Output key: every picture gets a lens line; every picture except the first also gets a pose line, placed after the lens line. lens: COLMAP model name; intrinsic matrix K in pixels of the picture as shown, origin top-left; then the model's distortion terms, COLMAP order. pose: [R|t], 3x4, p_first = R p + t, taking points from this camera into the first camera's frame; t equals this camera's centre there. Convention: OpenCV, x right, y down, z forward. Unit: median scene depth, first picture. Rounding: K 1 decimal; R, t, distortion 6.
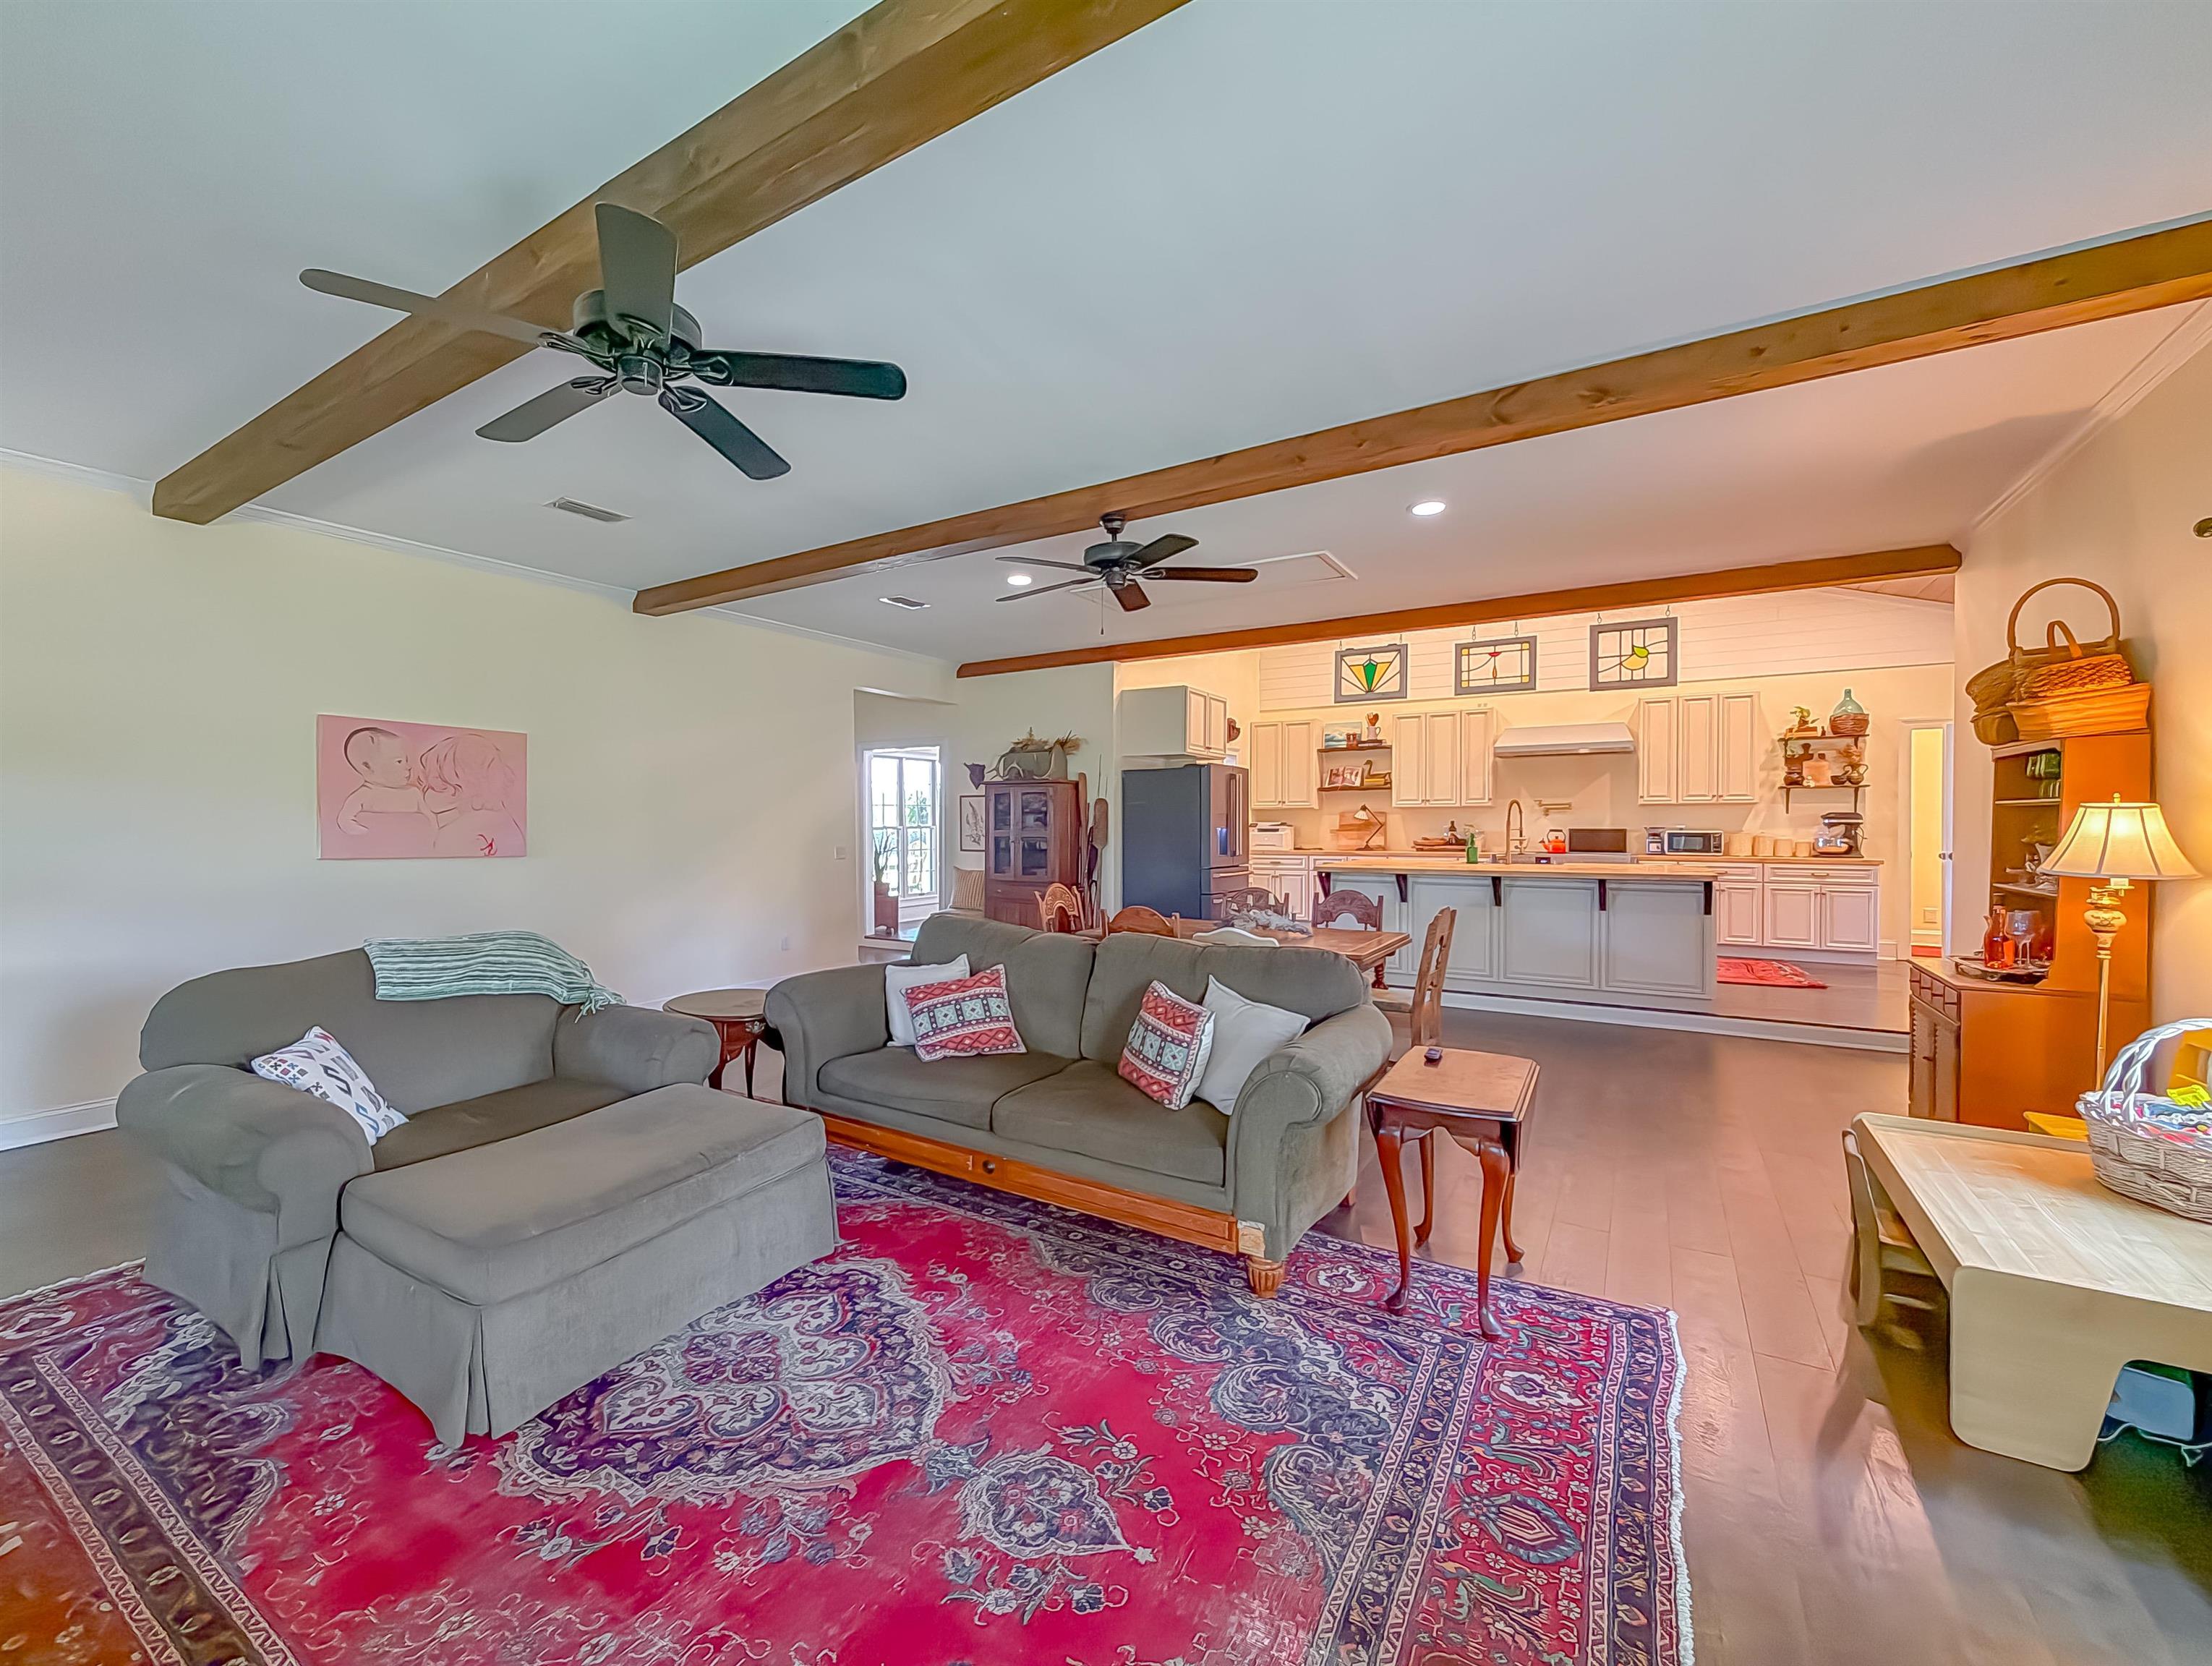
lens RADIAL K [[883.9, 0, 1109.2], [0, 883.9, 824.3], [0, 0, 1]] dist [-0.000474, 0.000154]
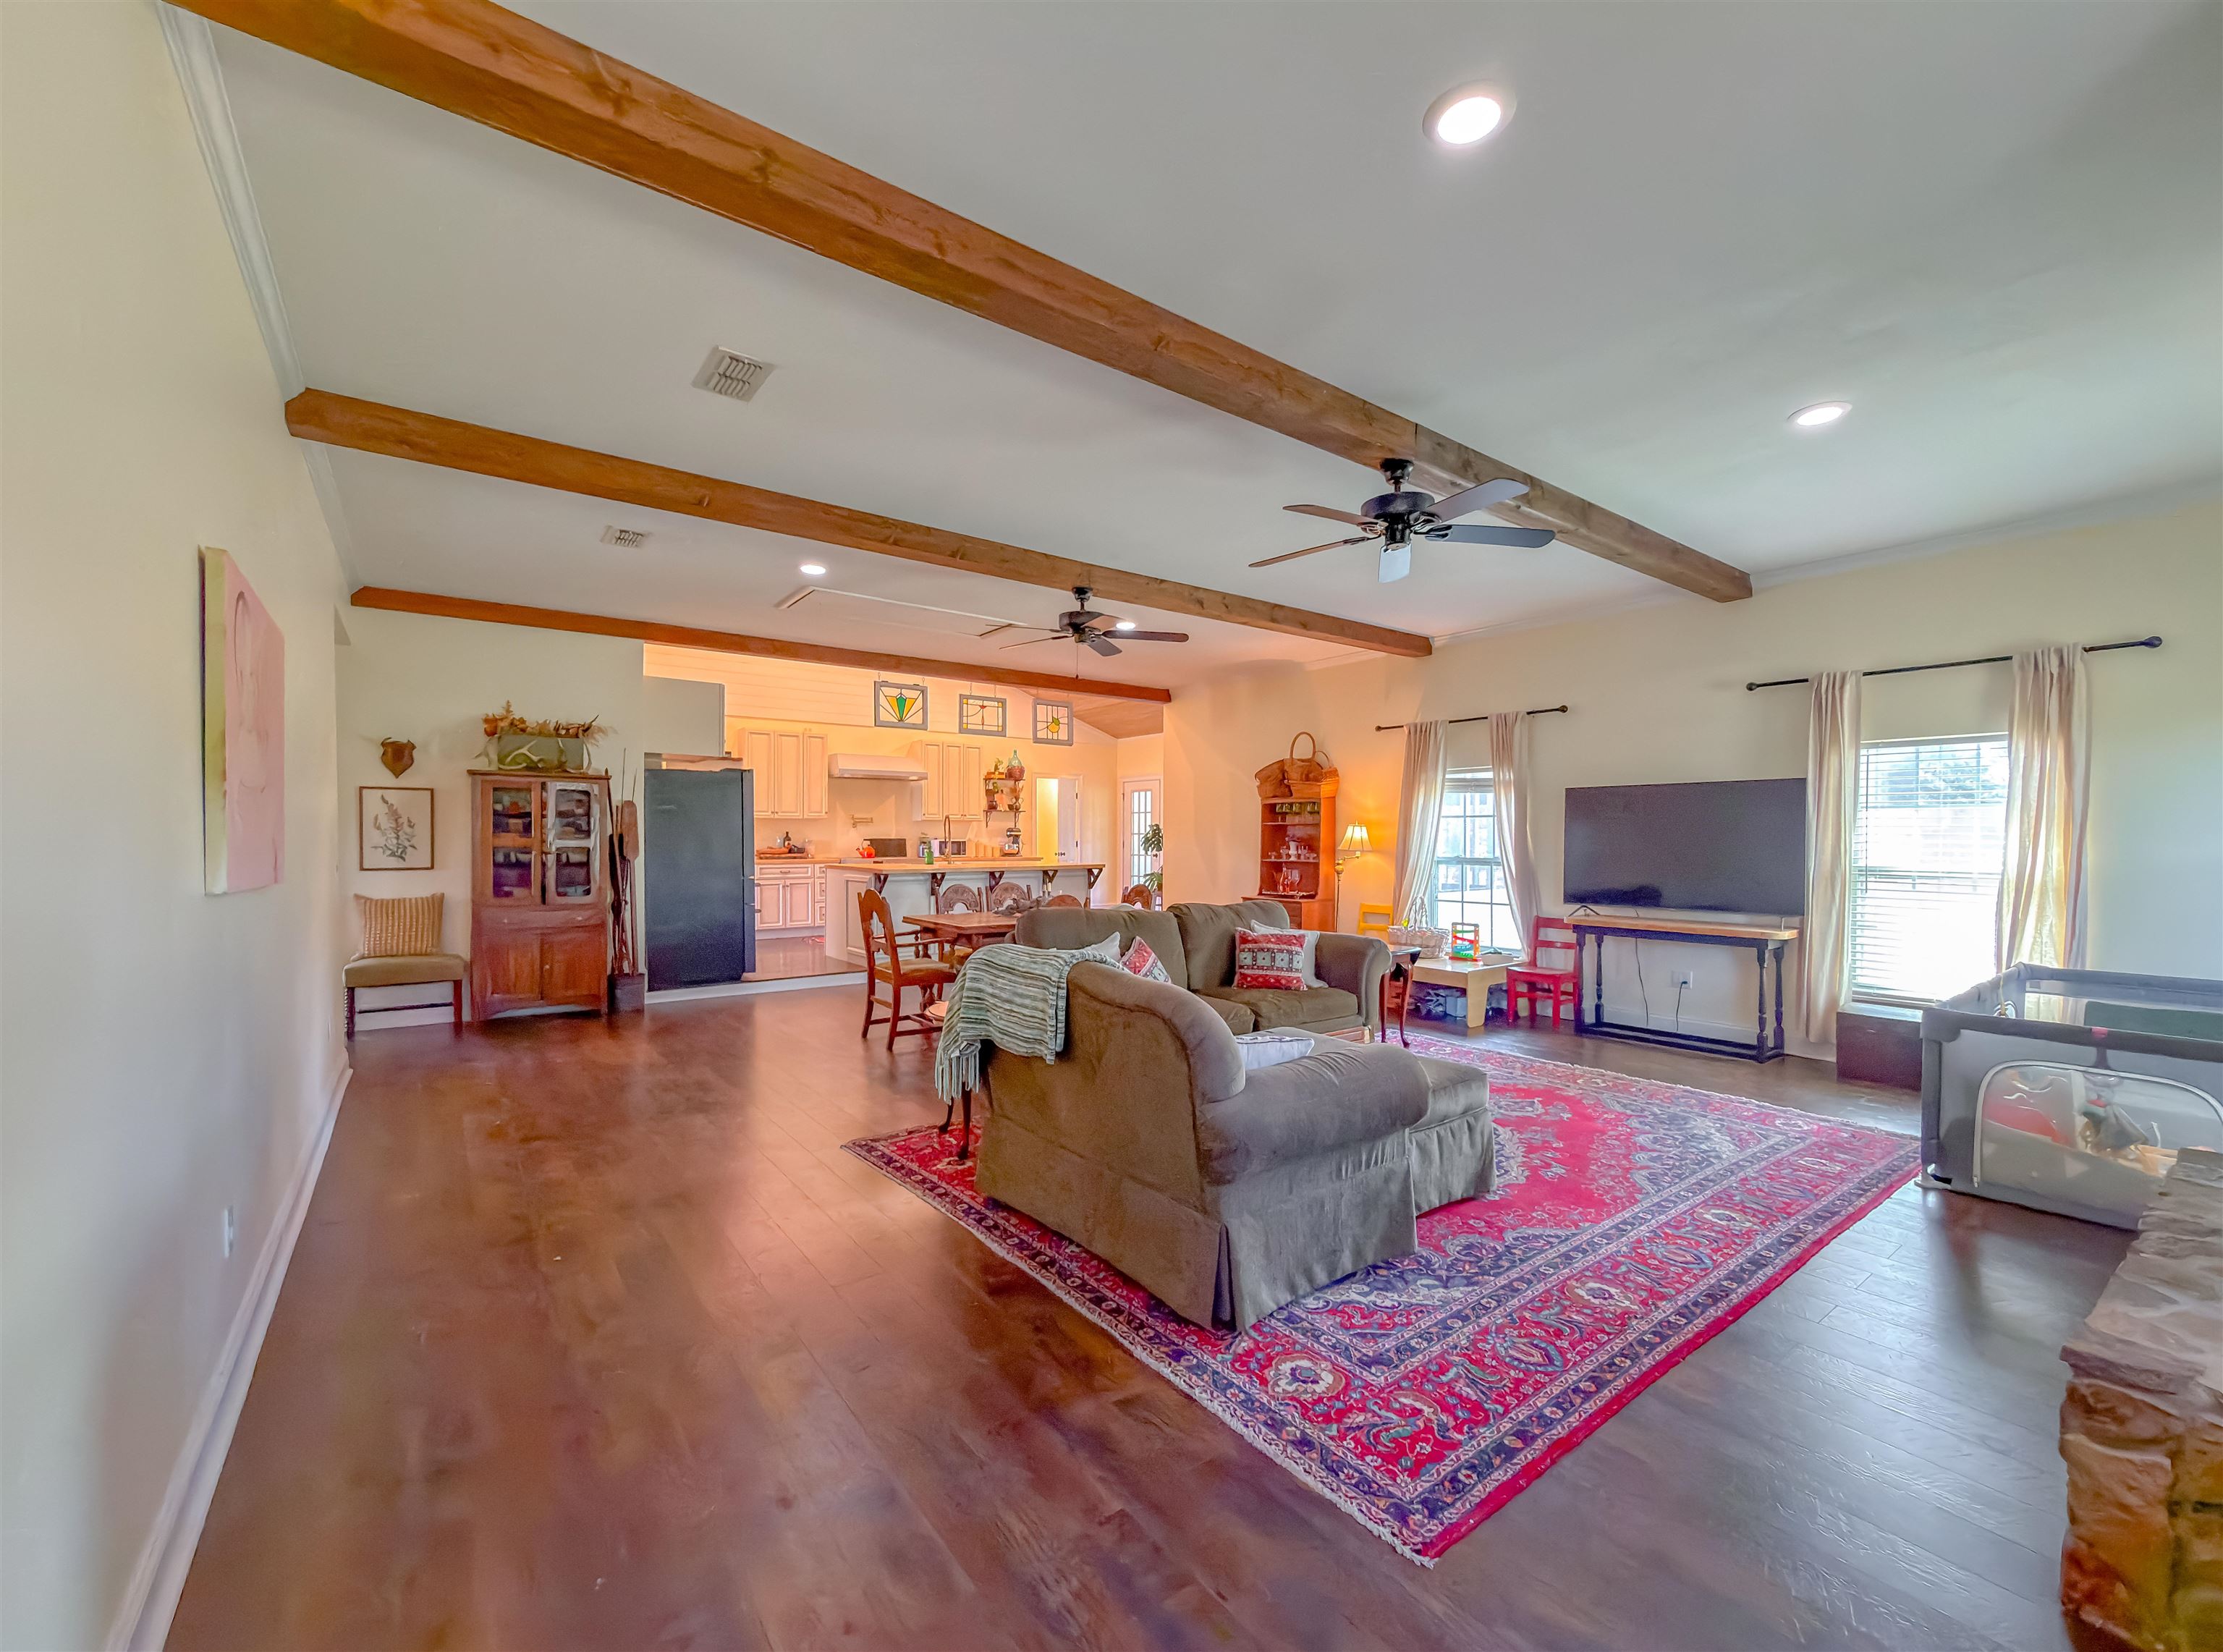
lens RADIAL K [[904.4, 0, 1113.9], [0, 904.4, 844.5], [0, 0, 1]] dist [-0.000678, -0.000007]
pose [[0.368301, -0.005314, 0.929691, -0.719534], [0.000659, 0.999985, 0.005455, 0.009183], [-0.929706, -0.001397, 0.368299, 0.285810]]
